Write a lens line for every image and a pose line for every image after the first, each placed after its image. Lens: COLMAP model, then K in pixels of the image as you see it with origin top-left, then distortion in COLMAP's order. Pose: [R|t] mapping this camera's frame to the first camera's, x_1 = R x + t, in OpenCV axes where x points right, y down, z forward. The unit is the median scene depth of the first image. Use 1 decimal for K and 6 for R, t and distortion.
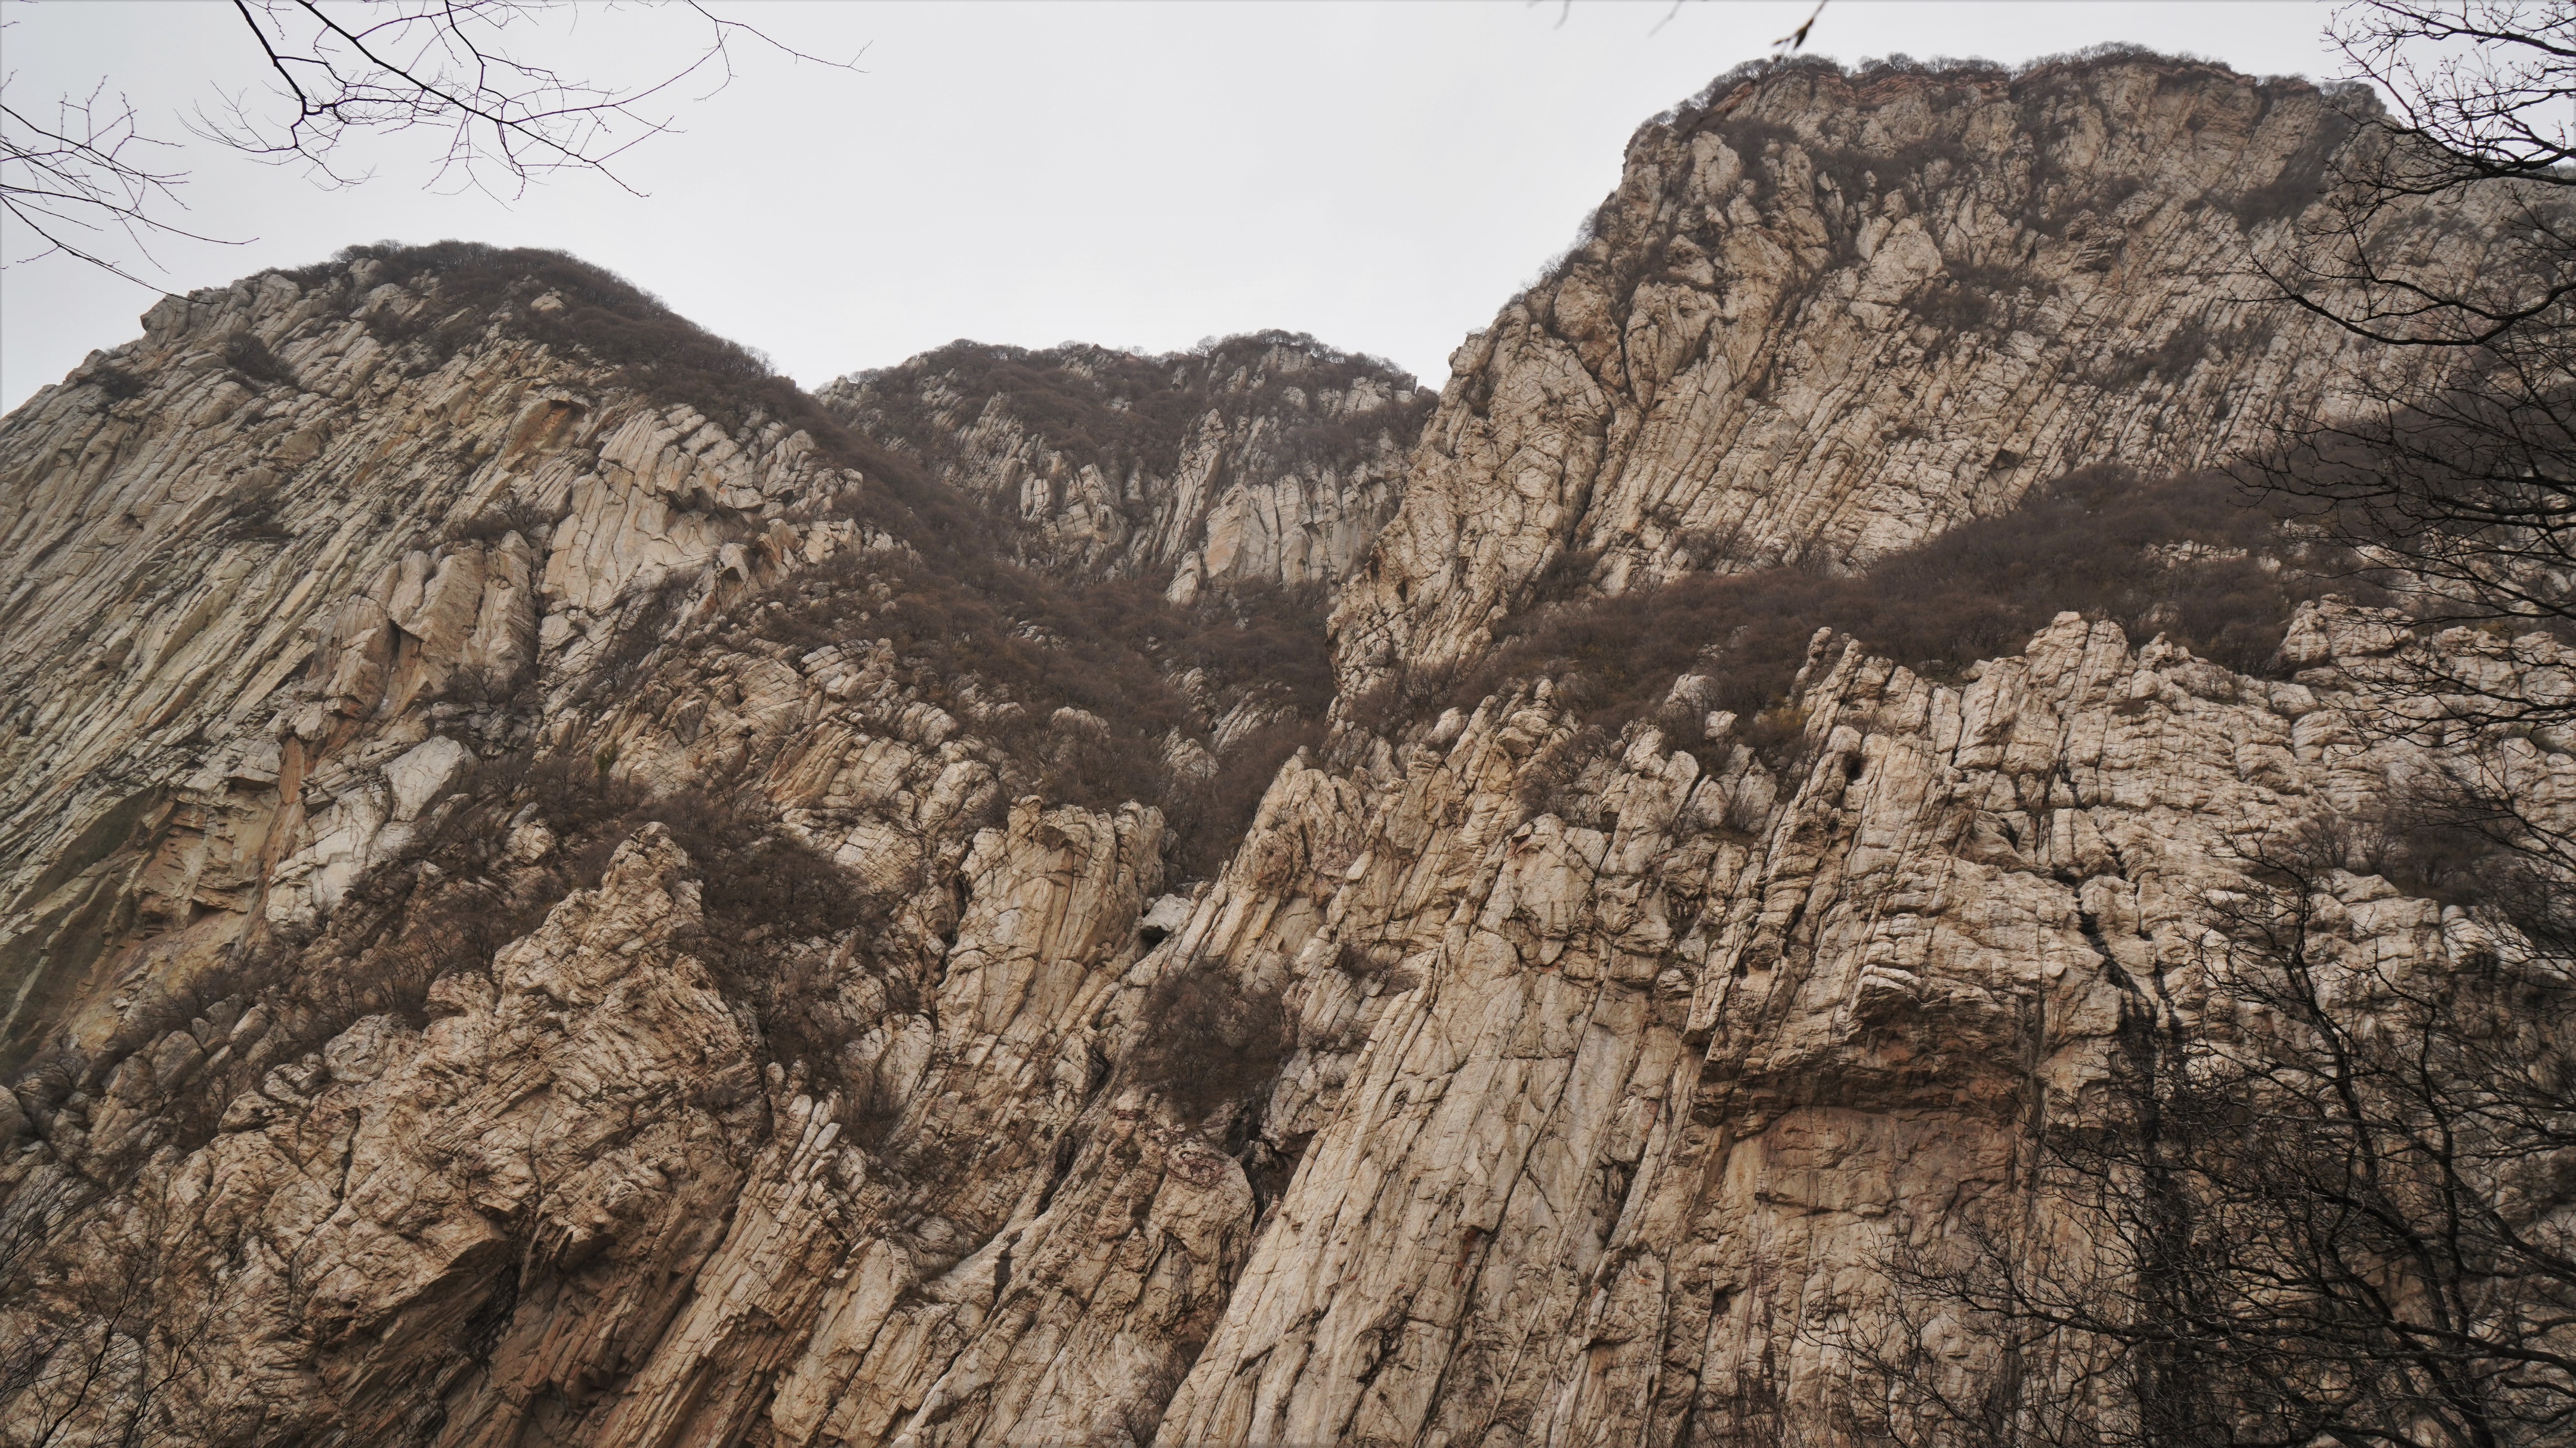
lens RADIAL K [[1997.4, 0, 1289.3], [0, 1997.4, 500.7], [0, 0, 1]] dist [-0.039982, 0.046938]
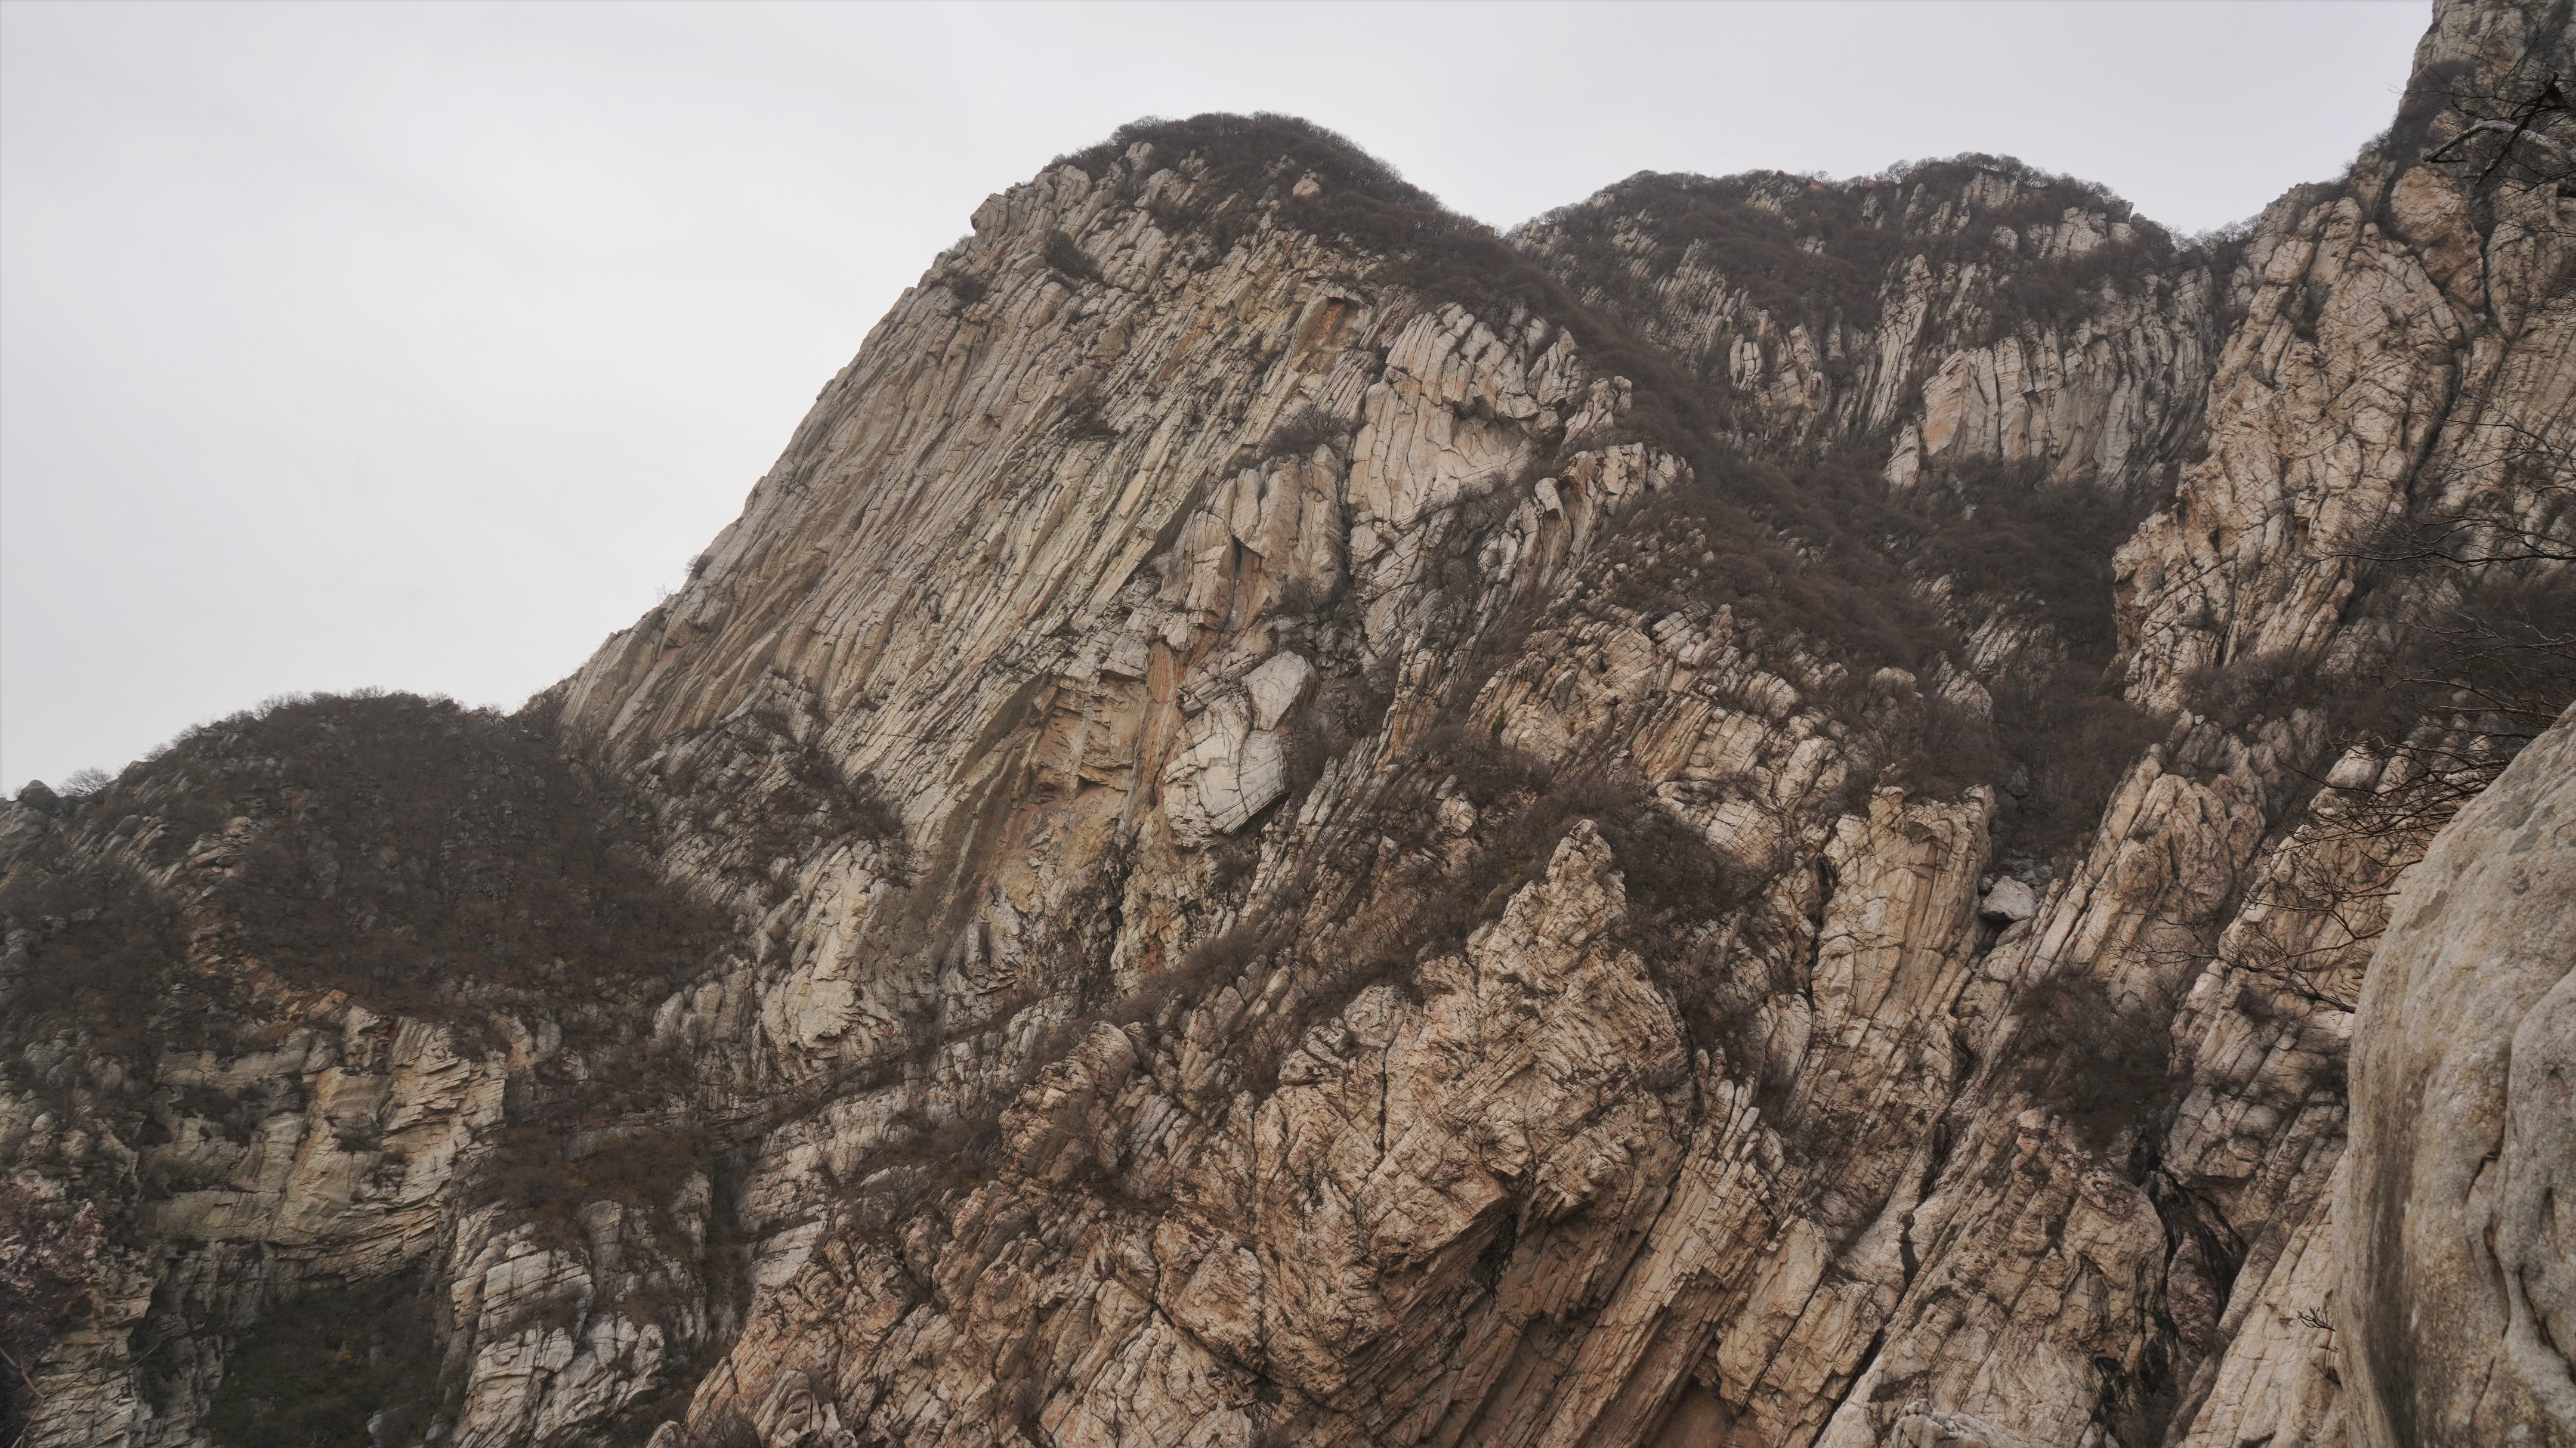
lens RADIAL K [[1991.0, 0, 1288.0], [0, 1991.0, 724.0], [0, 0, 1]] dist [-0.017261, 0.012148]
pose [[0.956338, 0.073889, -0.282767, -0.115208], [-0.010354, 0.975472, 0.219878, -0.090897], [0.292078, -0.207350, 0.933647, -0.050493]]
